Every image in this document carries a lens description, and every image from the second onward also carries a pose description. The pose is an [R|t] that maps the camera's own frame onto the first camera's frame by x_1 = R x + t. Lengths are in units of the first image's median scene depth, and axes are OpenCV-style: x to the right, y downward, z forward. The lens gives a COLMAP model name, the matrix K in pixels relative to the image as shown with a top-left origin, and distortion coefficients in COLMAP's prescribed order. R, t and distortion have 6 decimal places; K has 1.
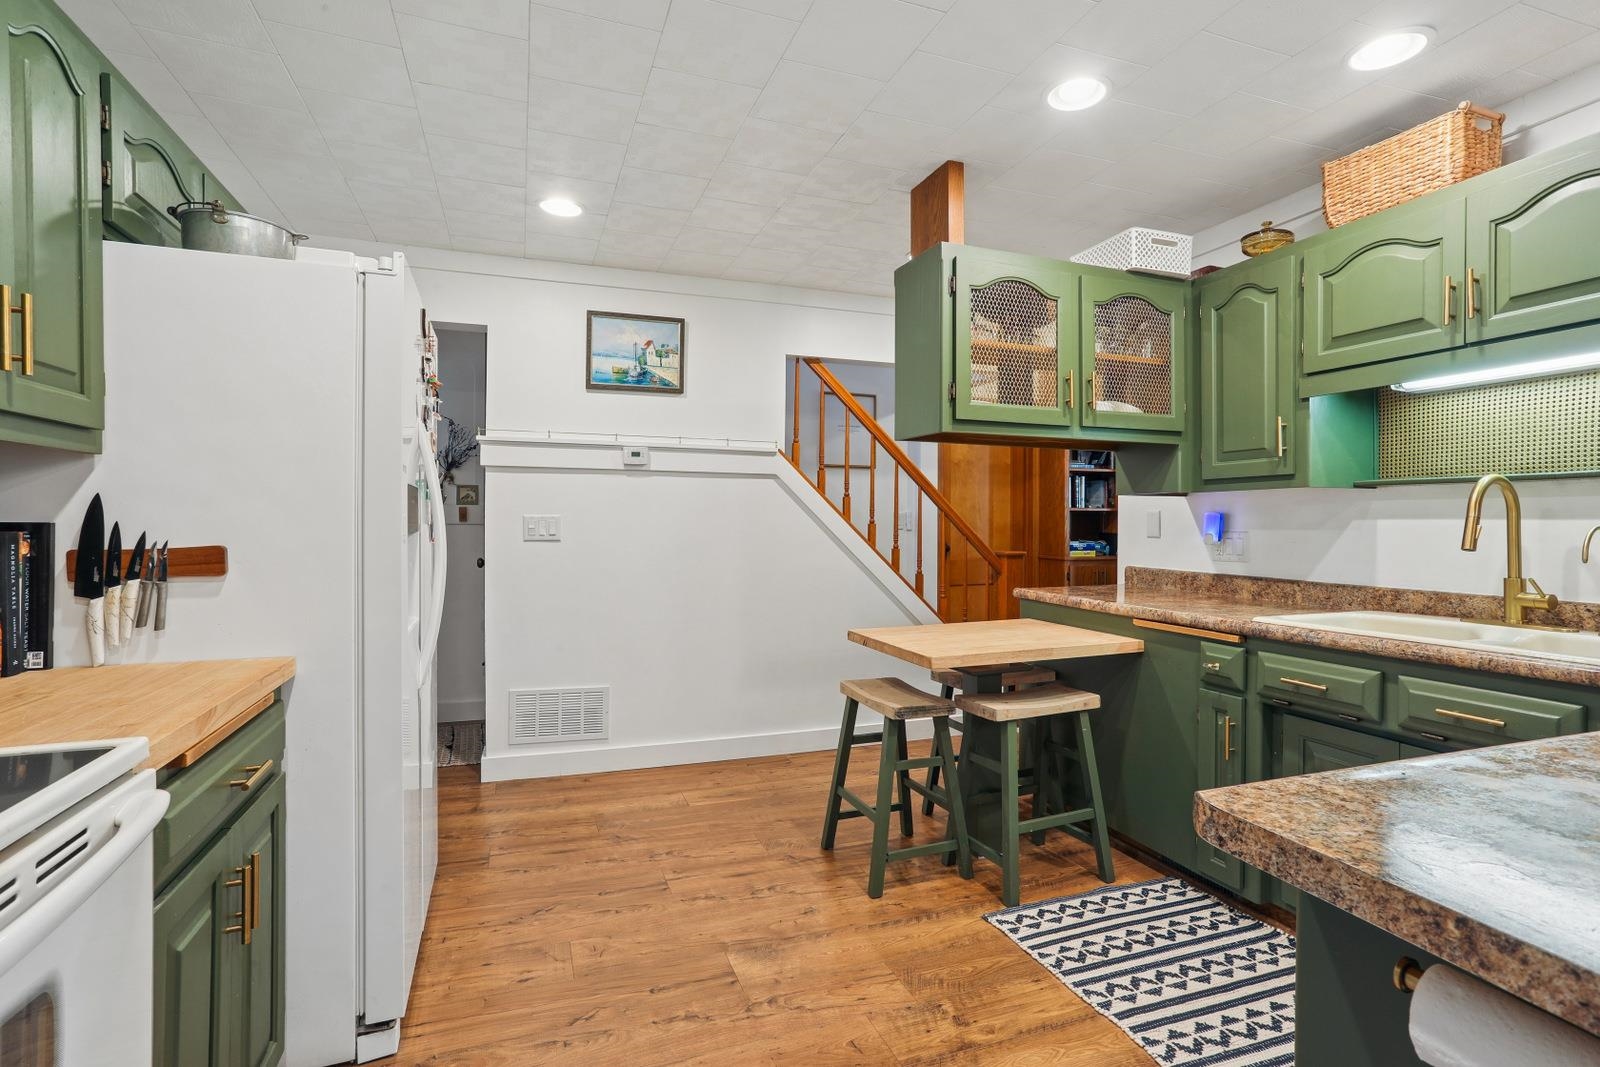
lens RADIAL K [[797.2, 0, 809.6], [0, 797.2, 522.0], [0, 0, 1]] dist [0.000021, 0.000120]
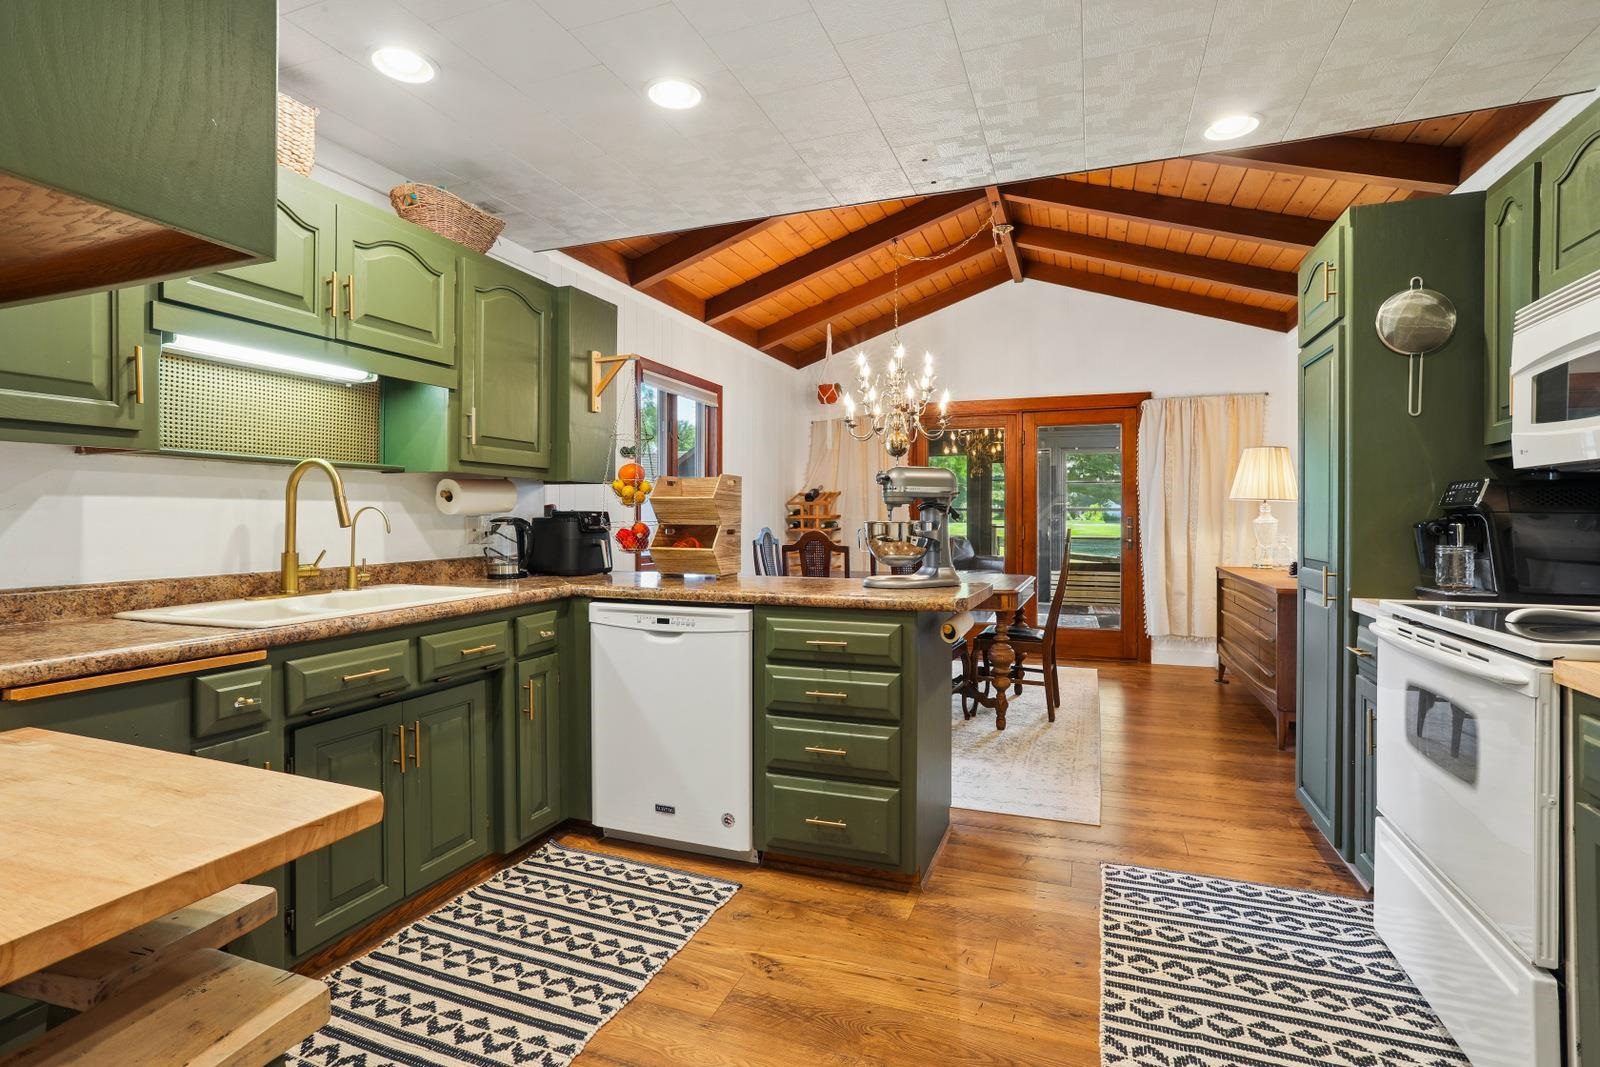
lens RADIAL K [[797.2, 0, 809.6], [0, 797.2, 522.0], [0, 0, 1]] dist [0.000021, 0.000120]
pose [[-0.769212, -0.010690, 0.638904, -0.371600], [-0.007882, 0.999943, 0.007241, 0.013399], [-0.638945, 0.000534, -0.769252, 1.370215]]
